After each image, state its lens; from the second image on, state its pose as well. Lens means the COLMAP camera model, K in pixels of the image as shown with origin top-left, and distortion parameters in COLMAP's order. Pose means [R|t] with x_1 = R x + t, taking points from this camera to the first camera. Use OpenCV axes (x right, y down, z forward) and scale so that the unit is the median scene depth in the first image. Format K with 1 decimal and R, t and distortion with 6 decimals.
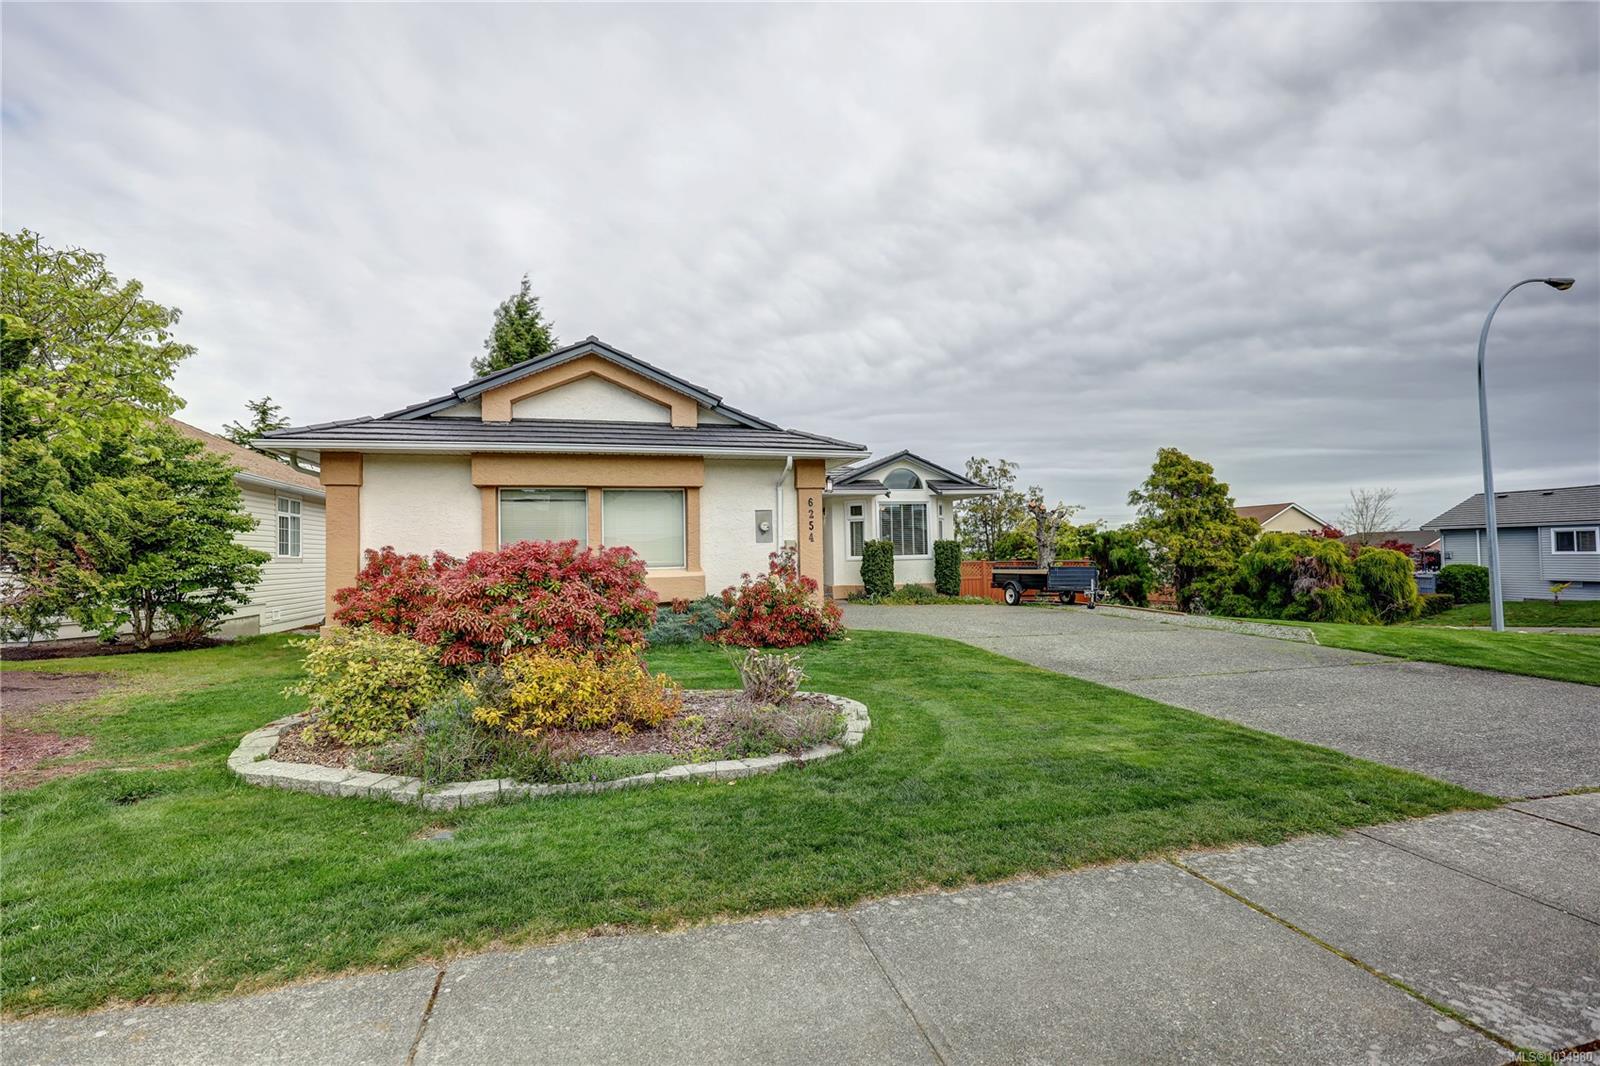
lens RADIAL K [[814.0, 0, 803.9], [0, 814.0, 578.3], [0, 0, 1]] dist [-0.000336, -0.000280]
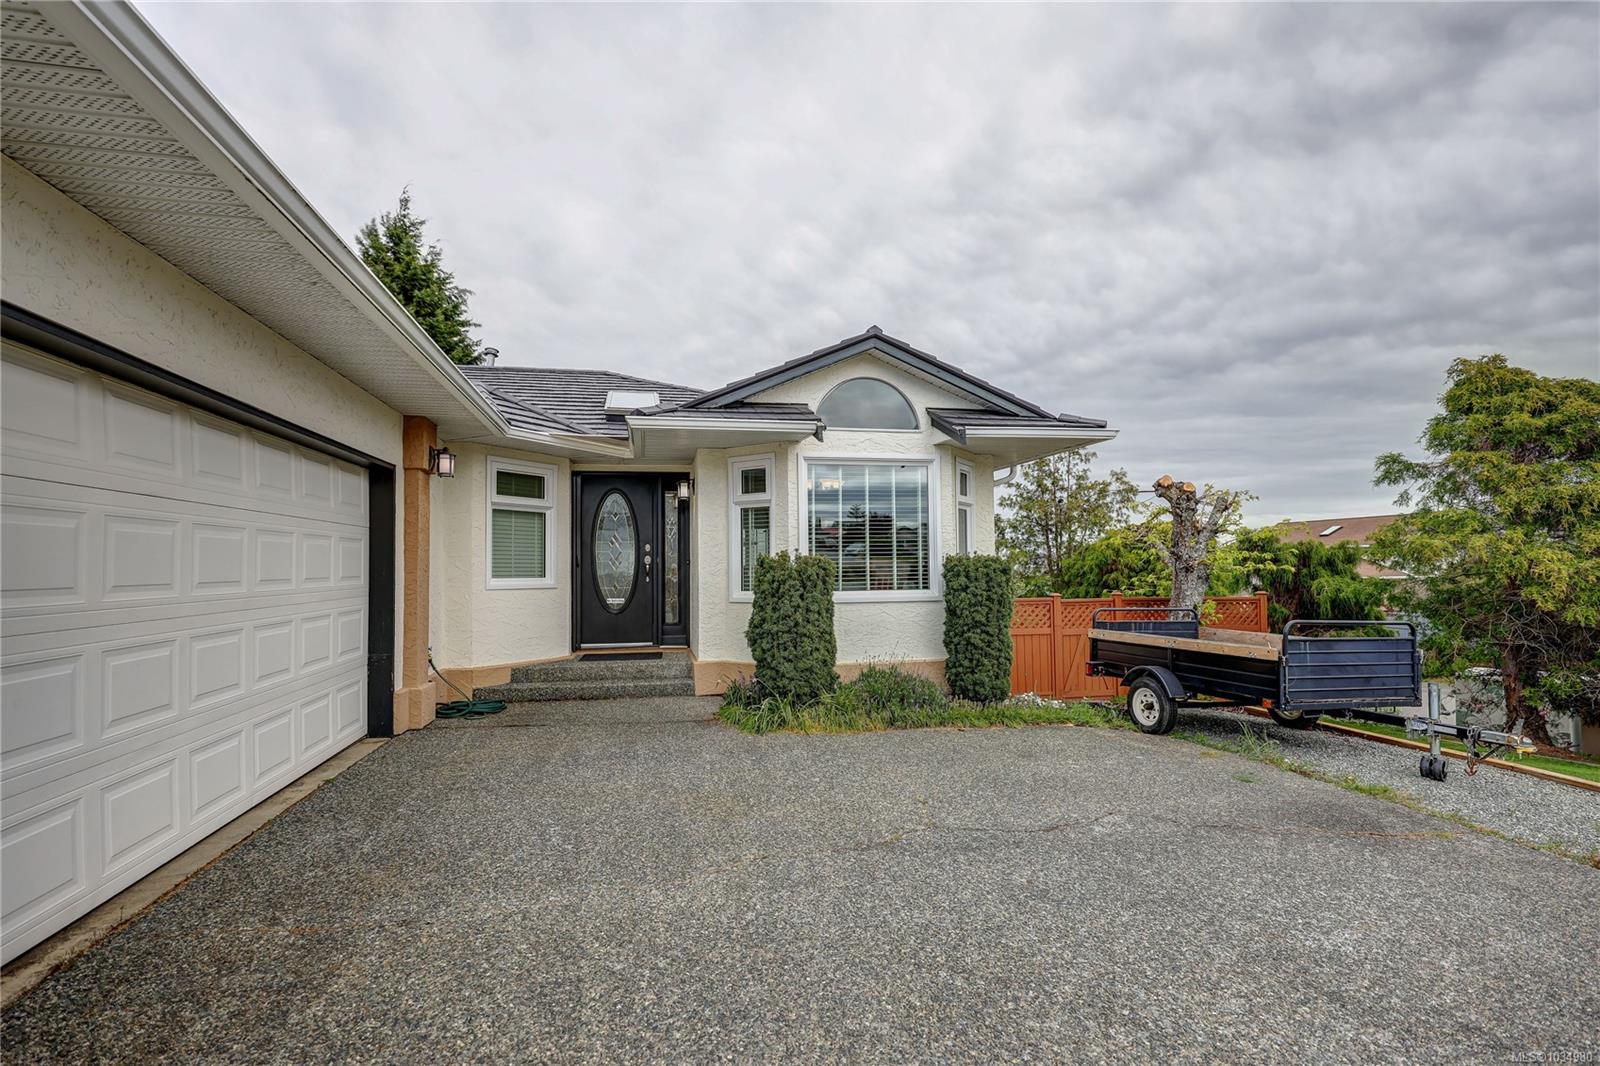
lens RADIAL K [[752.4, 0, 788.6], [0, 752.4, 548.7], [0, 0, 1]] dist [-0.017358, -0.000472]
pose [[0.992022, 0.017031, -0.124911, 0.128637], [-0.022873, 0.998703, -0.045487, -0.031024], [0.123974, 0.047981, 0.991125, 0.619847]]
